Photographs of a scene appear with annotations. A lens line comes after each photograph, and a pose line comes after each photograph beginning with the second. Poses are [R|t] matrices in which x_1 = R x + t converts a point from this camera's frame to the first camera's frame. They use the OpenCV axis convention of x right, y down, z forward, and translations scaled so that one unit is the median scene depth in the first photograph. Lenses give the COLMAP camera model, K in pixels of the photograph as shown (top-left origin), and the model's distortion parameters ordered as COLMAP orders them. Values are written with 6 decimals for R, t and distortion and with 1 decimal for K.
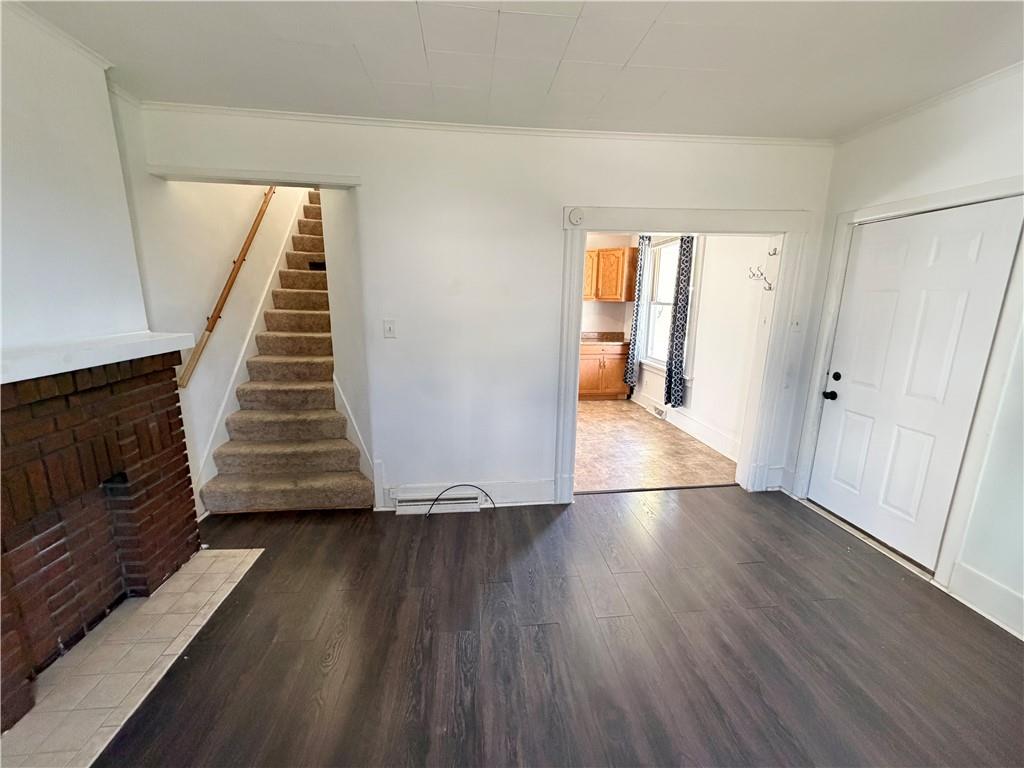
lens RADIAL K [[410.0, 0, 506.7], [0, 410.0, 385.0], [0, 0, 1]] dist [-0.000164, 0.000215]
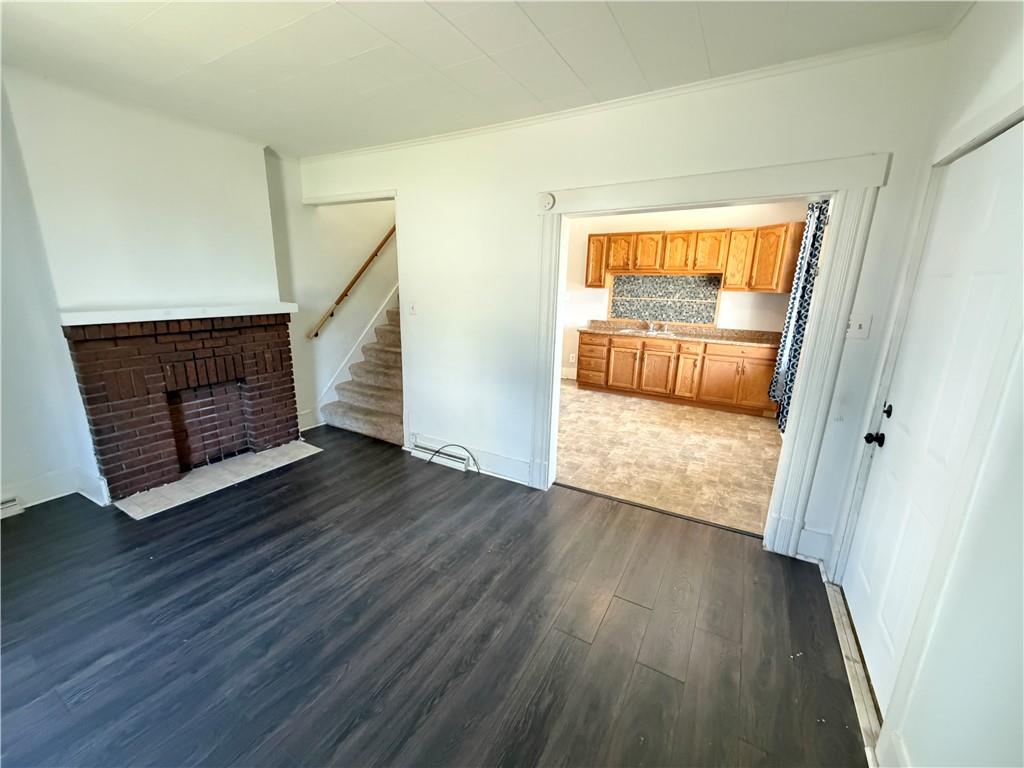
lens RADIAL K [[410.0, 0, 506.7], [0, 410.0, 385.0], [0, 0, 1]] dist [-0.000164, 0.000215]
pose [[0.806907, 0.149413, -0.571469, 0.658063], [-0.135805, 0.988489, 0.066689, -0.022213], [0.574855, 0.023796, 0.817909, 0.128319]]
